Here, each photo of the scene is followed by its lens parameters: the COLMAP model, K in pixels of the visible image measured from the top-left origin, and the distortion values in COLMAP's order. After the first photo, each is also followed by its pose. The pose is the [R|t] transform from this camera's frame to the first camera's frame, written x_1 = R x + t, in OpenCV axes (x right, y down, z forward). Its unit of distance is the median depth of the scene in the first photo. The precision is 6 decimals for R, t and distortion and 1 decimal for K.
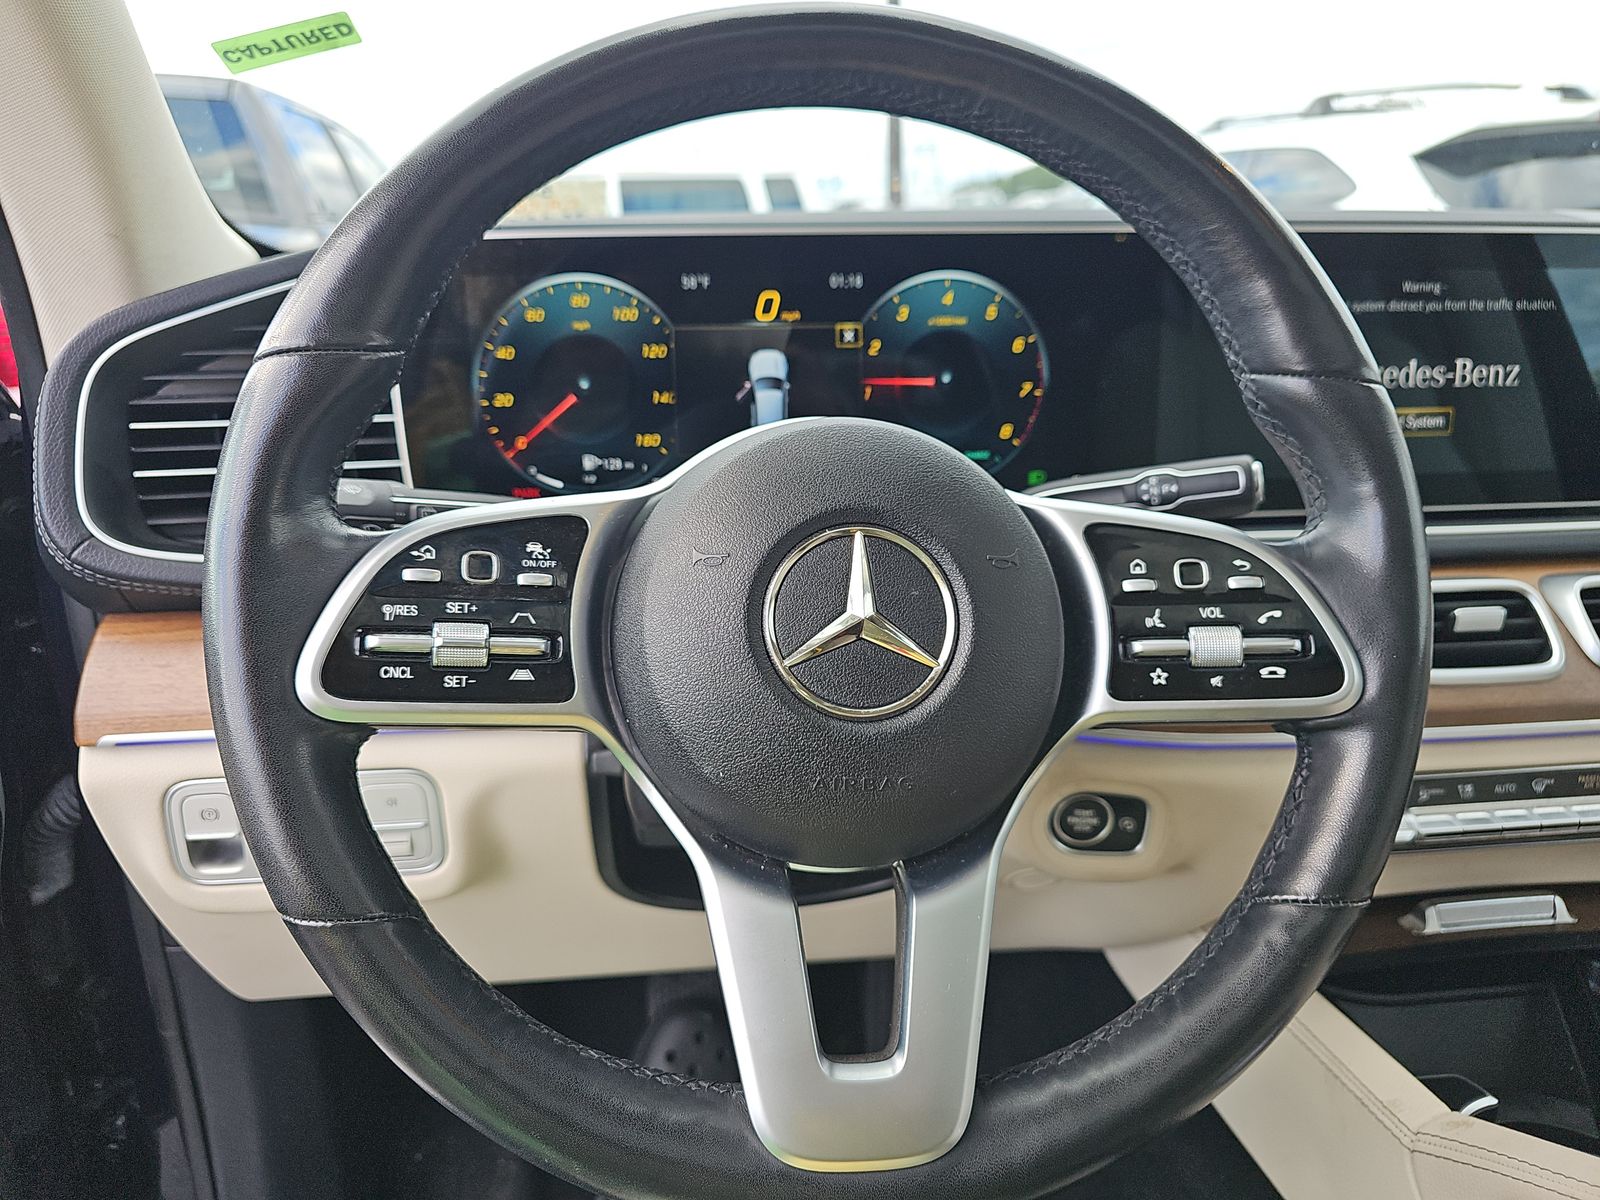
lens RADIAL K [[1069.3, 0, 800.0], [0, 1069.3, 600.0], [0, 0, 1]] dist [0.026792, -0.023517]
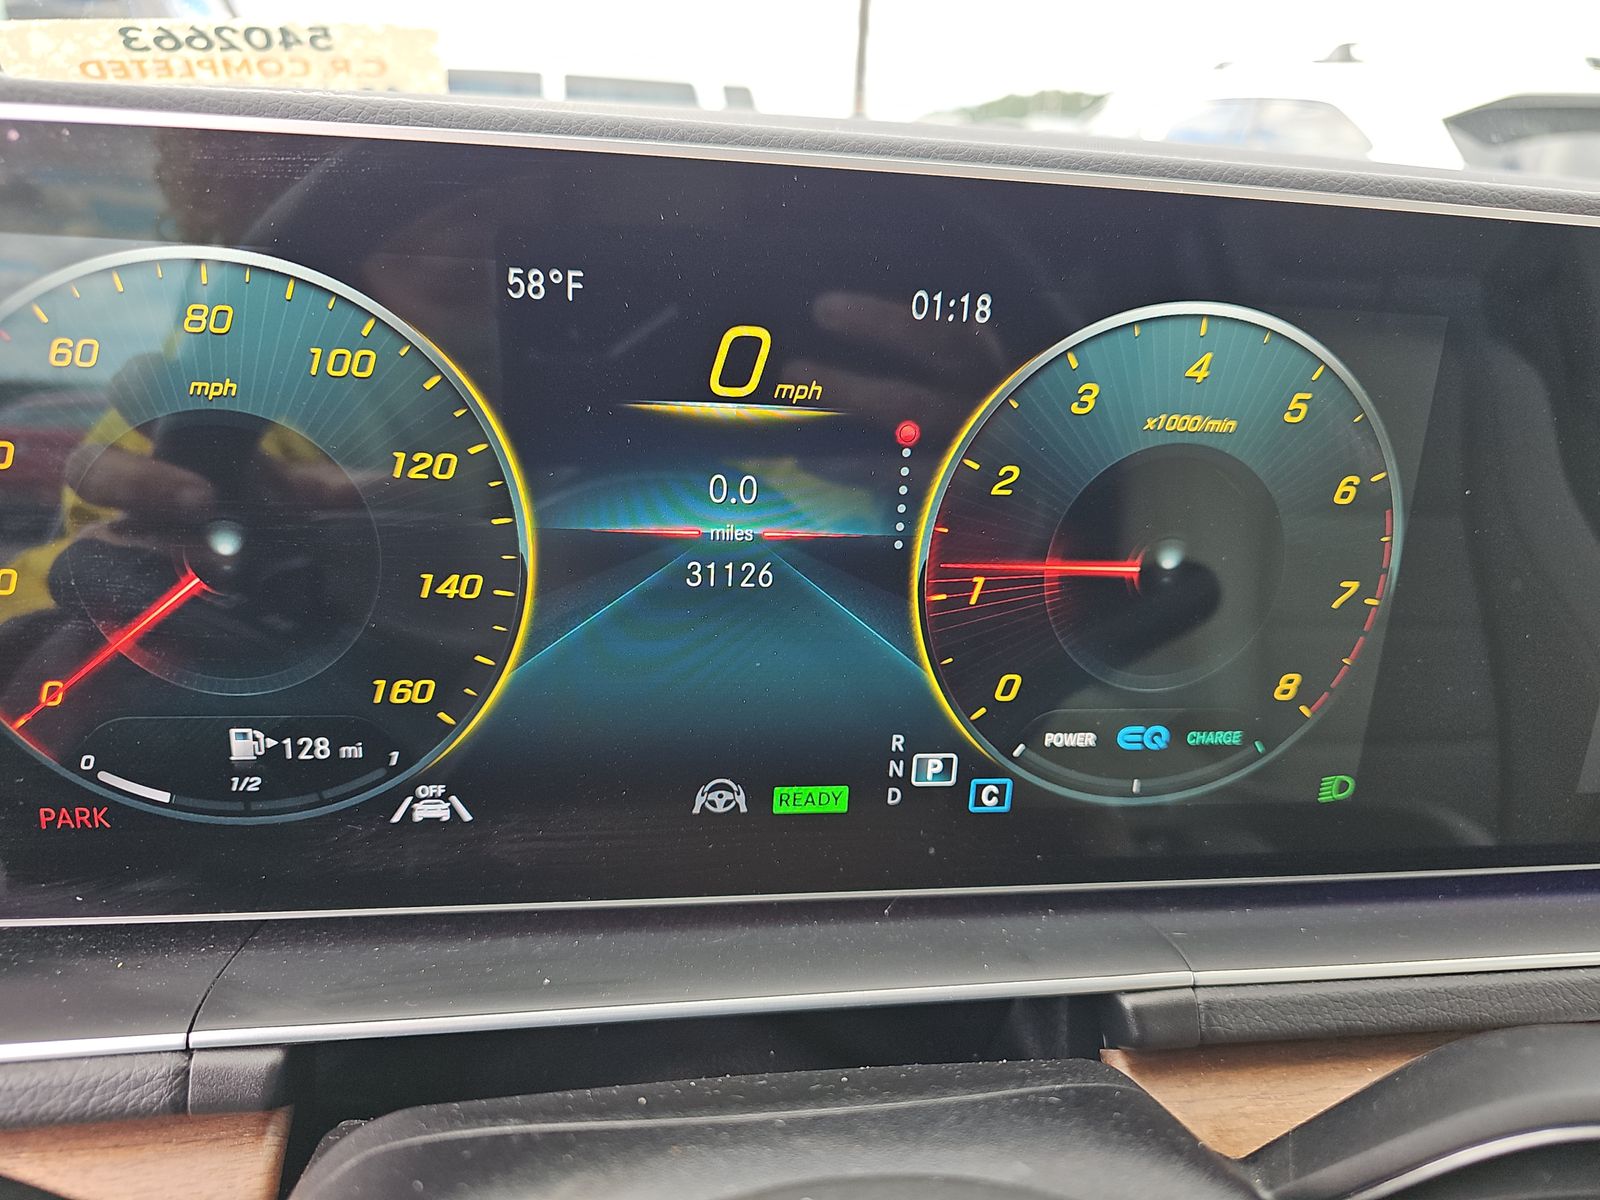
lens RADIAL K [[1112.3, 0, 800.0], [0, 1112.3, 600.0], [0, 0, 1]] dist [-0.034363, -0.000257]
pose [[0.996383, 0.054106, 0.065523, -0.029307], [-0.058101, 0.996465, 0.060676, -0.213126], [-0.062009, -0.064263, 0.996005, 0.602497]]
